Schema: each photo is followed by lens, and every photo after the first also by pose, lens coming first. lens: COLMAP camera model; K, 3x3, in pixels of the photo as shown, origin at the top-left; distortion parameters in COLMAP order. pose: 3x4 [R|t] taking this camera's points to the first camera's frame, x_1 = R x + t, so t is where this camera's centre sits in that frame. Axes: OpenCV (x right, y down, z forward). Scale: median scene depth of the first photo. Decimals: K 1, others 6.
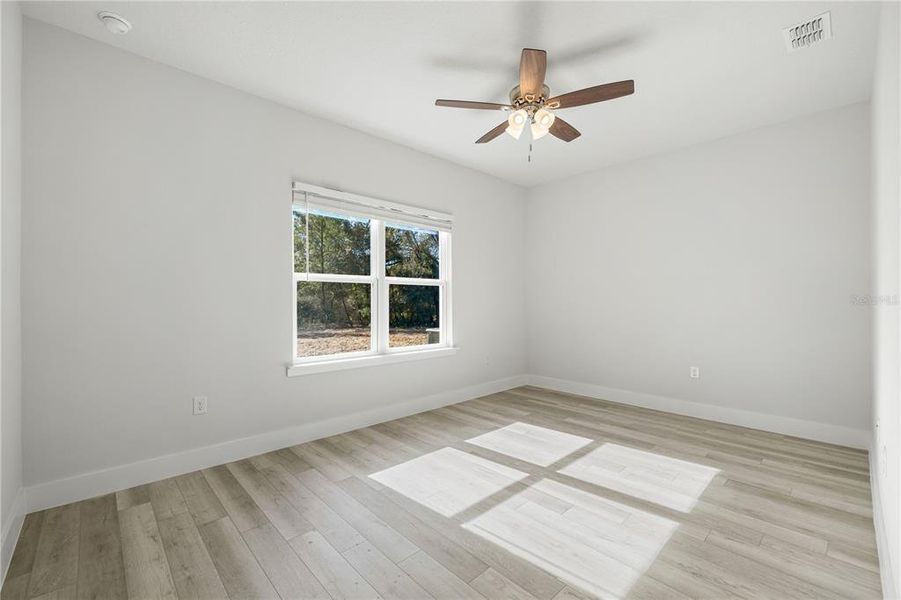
lens RADIAL K [[386.8, 0, 448.5], [0, 386.8, 296.2], [0, 0, 1]] dist [0.000376, 0.000008]
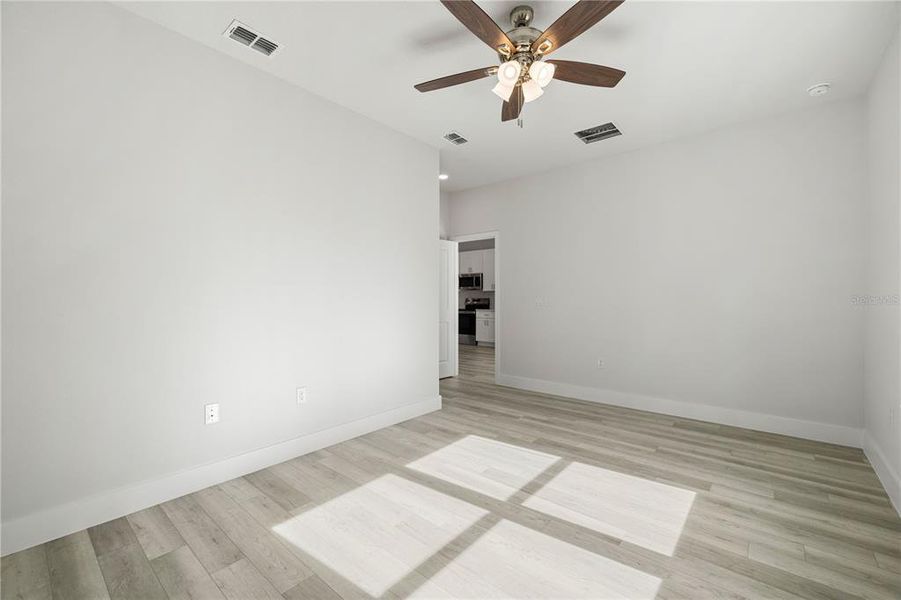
lens RADIAL K [[386.8, 0, 448.5], [0, 386.8, 296.2], [0, 0, 1]] dist [0.000376, 0.000008]
pose [[-0.994200, 0.000481, -0.107546, 0.475134], [0.002044, 0.999894, -0.014421, 0.019448], [0.107528, -0.014558, -0.994095, 1.894385]]
